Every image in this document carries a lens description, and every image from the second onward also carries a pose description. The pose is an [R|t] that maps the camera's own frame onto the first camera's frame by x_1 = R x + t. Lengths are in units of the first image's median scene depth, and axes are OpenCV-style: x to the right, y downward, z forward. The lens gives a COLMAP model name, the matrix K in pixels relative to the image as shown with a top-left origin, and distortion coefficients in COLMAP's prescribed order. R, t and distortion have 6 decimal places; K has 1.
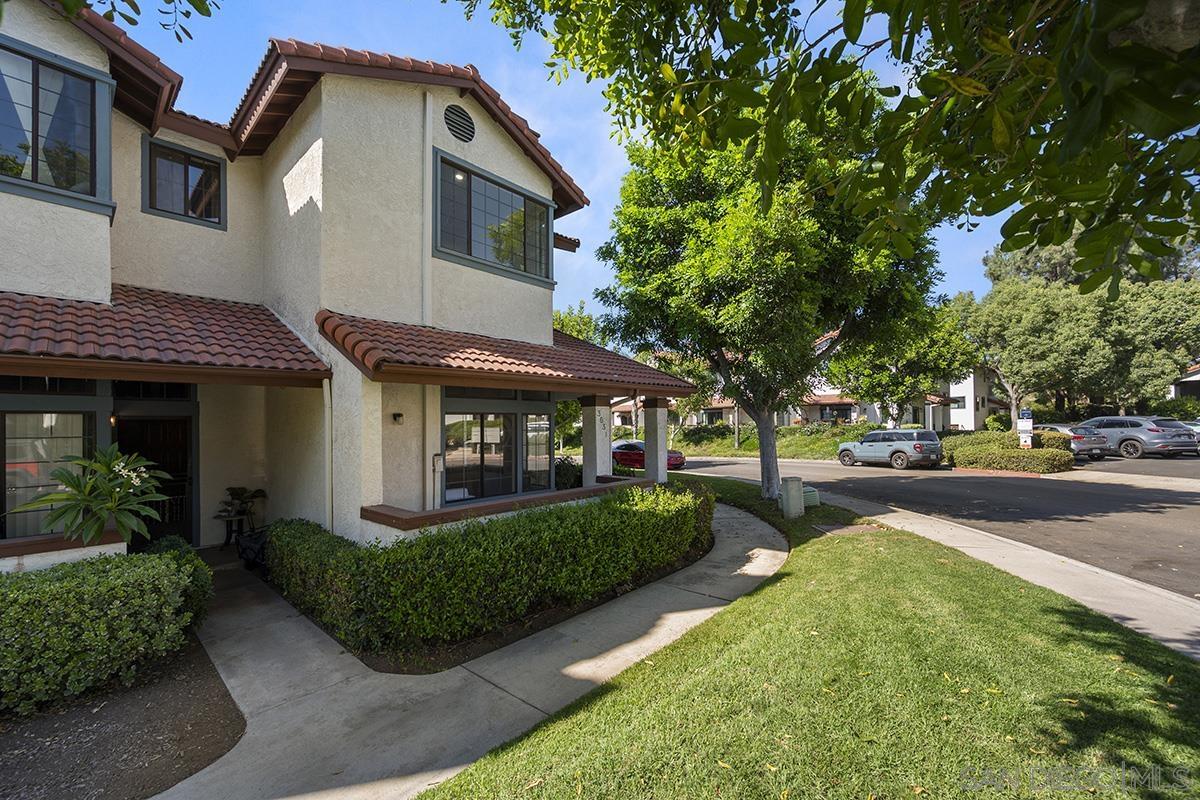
lens RADIAL K [[470.8, 0, 603.4], [0, 470.8, 424.5], [0, 0, 1]] dist [0.001154, -0.000041]
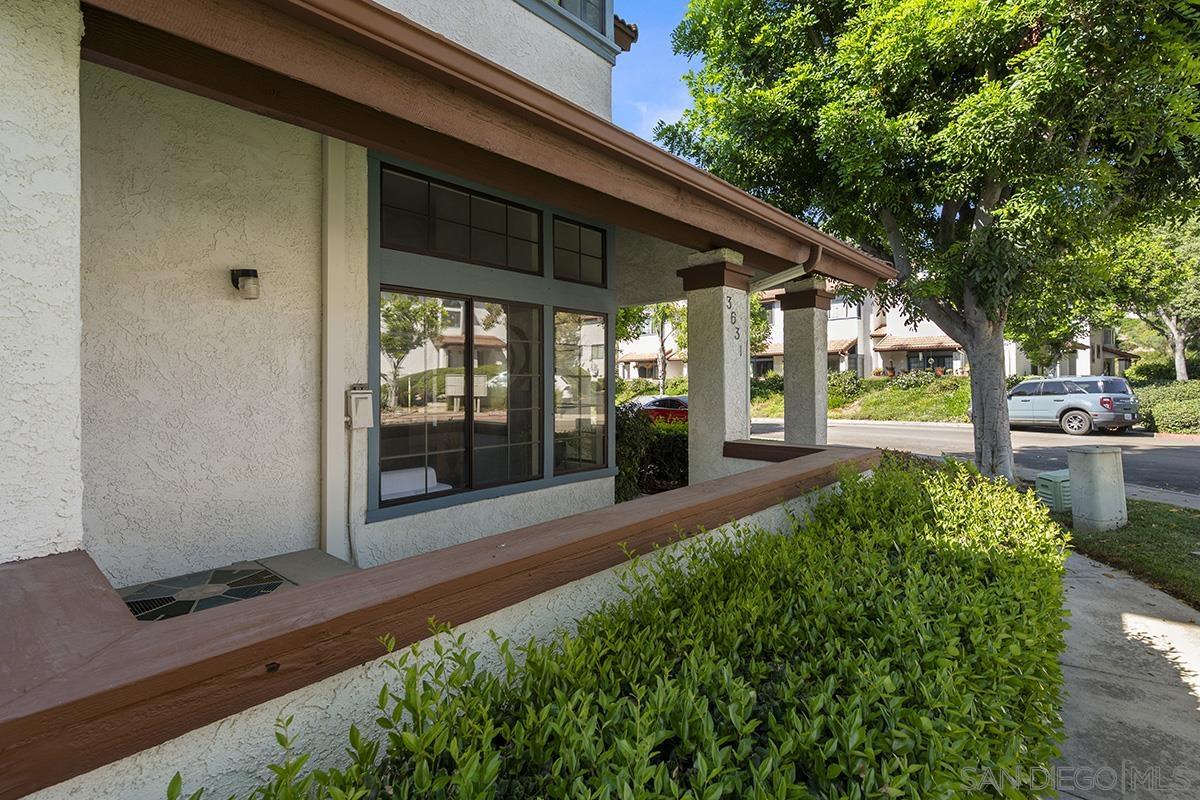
lens RADIAL K [[547.0, 0, 598.3], [0, 547.0, 387.4], [0, 0, 1]] dist [-0.005249, -0.000693]
pose [[0.999960, 0.003856, -0.008113, -0.097514], [-0.003797, 0.999966, 0.007282, 0.041051], [0.008141, -0.007251, 0.999941, 0.361584]]
